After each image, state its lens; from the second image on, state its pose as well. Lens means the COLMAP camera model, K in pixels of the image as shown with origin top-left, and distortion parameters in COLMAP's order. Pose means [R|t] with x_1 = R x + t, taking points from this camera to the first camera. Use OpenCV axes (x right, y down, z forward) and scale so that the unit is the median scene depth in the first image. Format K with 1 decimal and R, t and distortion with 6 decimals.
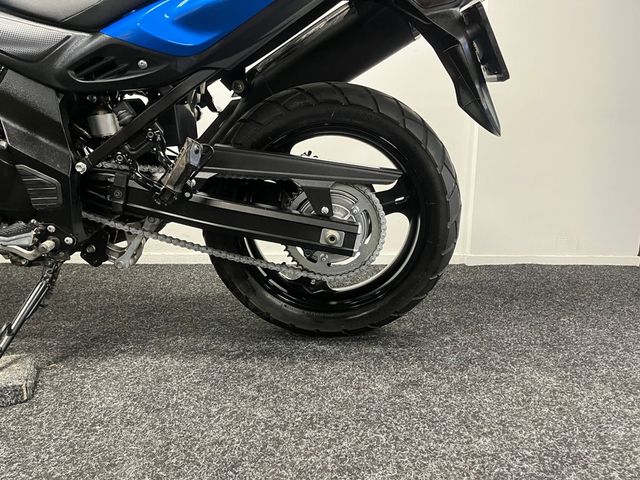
lens RADIAL K [[474.7, 0, 318.5], [0, 474.7, 238.8], [0, 0, 1]] dist [0.082461, -0.100802]
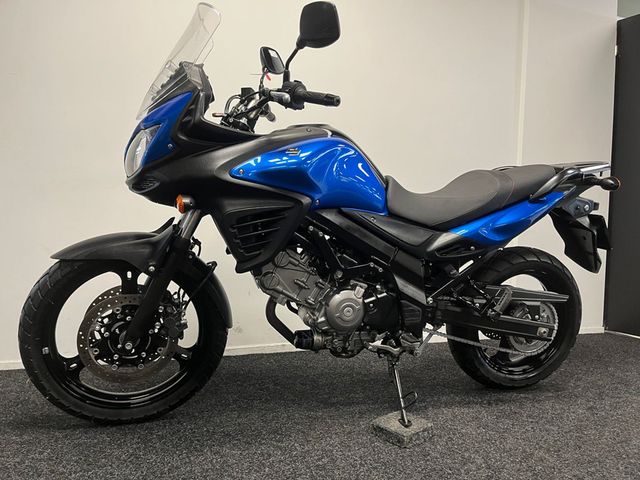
lens RADIAL K [[472.2, 0, 324.9], [0, 472.2, 241.6], [0, 0, 1]] dist [0.092761, -0.120288]
pose [[0.960740, -0.001906, 0.277443, -1.271280], [0.037988, 0.991463, -0.124736, -0.147540], [-0.274837, 0.130378, 0.952610, -0.588368]]
